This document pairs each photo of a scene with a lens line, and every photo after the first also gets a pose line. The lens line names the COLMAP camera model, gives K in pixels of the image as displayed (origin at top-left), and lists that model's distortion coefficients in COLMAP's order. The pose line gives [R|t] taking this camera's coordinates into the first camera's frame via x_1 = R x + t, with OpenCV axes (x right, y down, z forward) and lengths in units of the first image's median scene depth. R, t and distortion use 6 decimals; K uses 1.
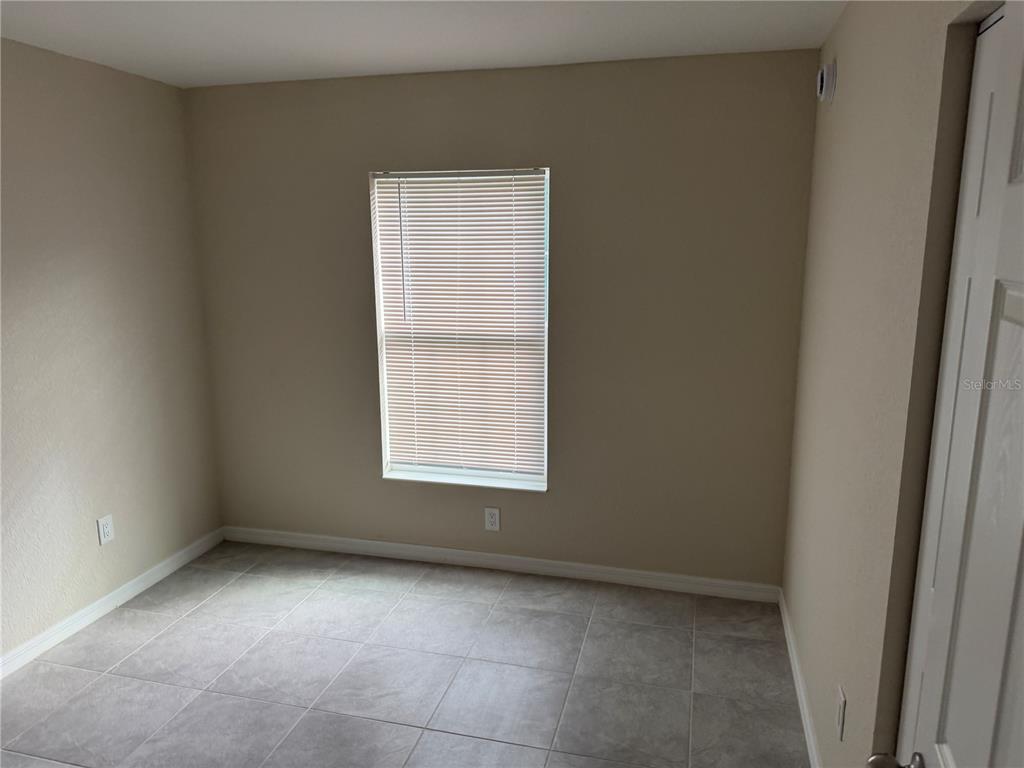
lens RADIAL K [[735.4, 0, 528.0], [0, 735.4, 381.3], [0, 0, 1]] dist [0.026701, -0.029083]
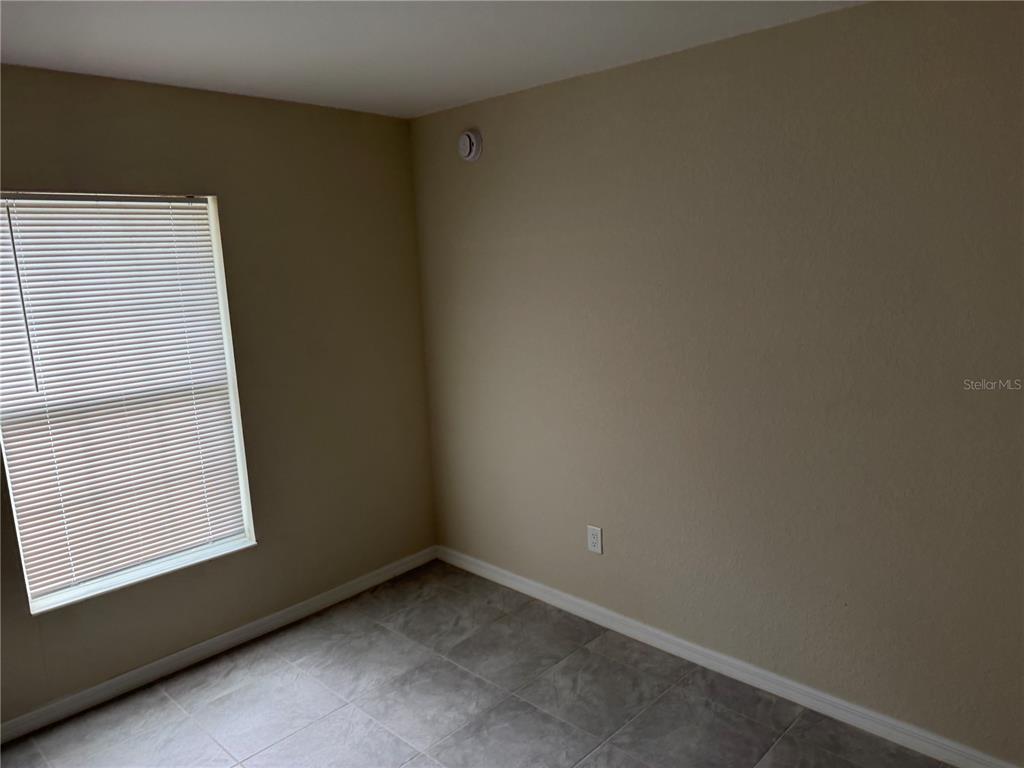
lens RADIAL K [[735.4, 0, 519.3], [0, 735.4, 384.6], [0, 0, 1]] dist [0.026701, -0.029083]
pose [[0.498231, -0.173590, 0.849490, -0.582651], [0.220782, 0.972857, 0.069310, -0.035092], [-0.838464, 0.153020, 0.523033, 0.211141]]
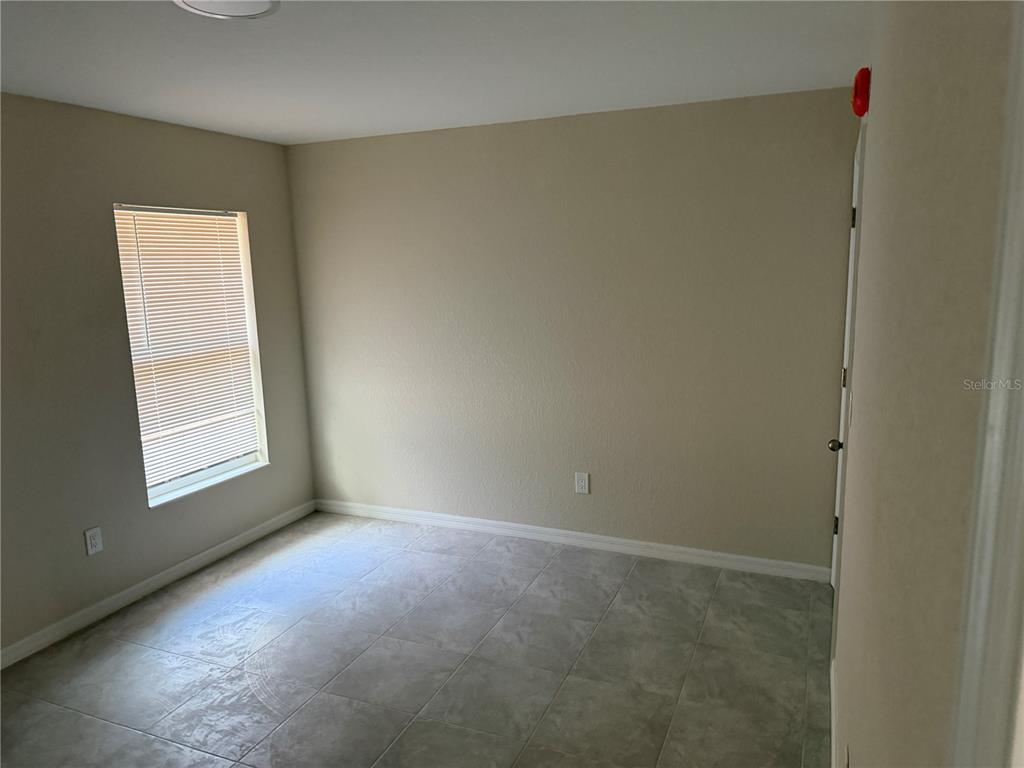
lens RADIAL K [[735.4, 0, 517.1], [0, 735.4, 384.7], [0, 0, 1]] dist [0.026701, -0.029083]
pose [[0.146132, -0.171108, 0.974355, -1.158976], [0.214764, 0.966925, 0.137594, -0.066181], [-0.965672, 0.189150, 0.178046, 0.336339]]
